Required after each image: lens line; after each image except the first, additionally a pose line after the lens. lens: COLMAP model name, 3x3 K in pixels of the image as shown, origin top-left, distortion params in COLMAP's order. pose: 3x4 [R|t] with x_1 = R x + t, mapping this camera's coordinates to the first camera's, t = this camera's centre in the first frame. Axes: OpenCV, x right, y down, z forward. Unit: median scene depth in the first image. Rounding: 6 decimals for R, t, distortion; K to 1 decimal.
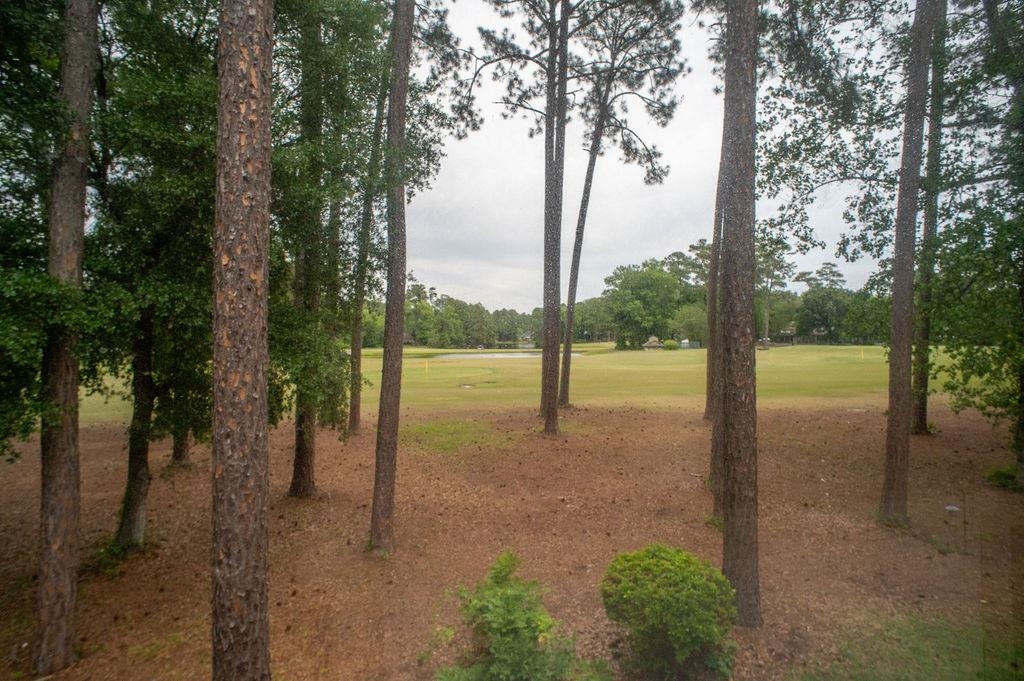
lens RADIAL K [[530.4, 0, 517.2], [0, 530.4, 350.2], [0, 0, 1]] dist [-0.085609, 0.055754]
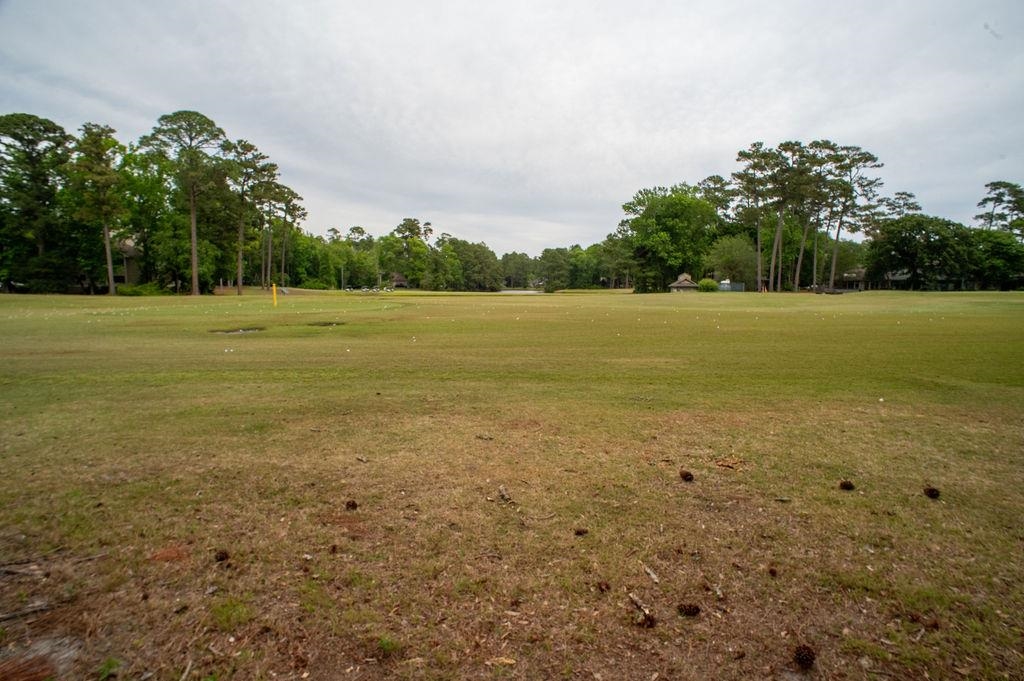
lens RADIAL K [[530.4, 0, 517.2], [0, 530.4, 350.2], [0, 0, 1]] dist [-0.085609, 0.055754]
pose [[0.999307, 0.020698, -0.030923, 0.031256], [-0.017669, 0.995300, 0.095211, 0.010525], [0.032748, -0.094598, 0.994977, 0.164354]]
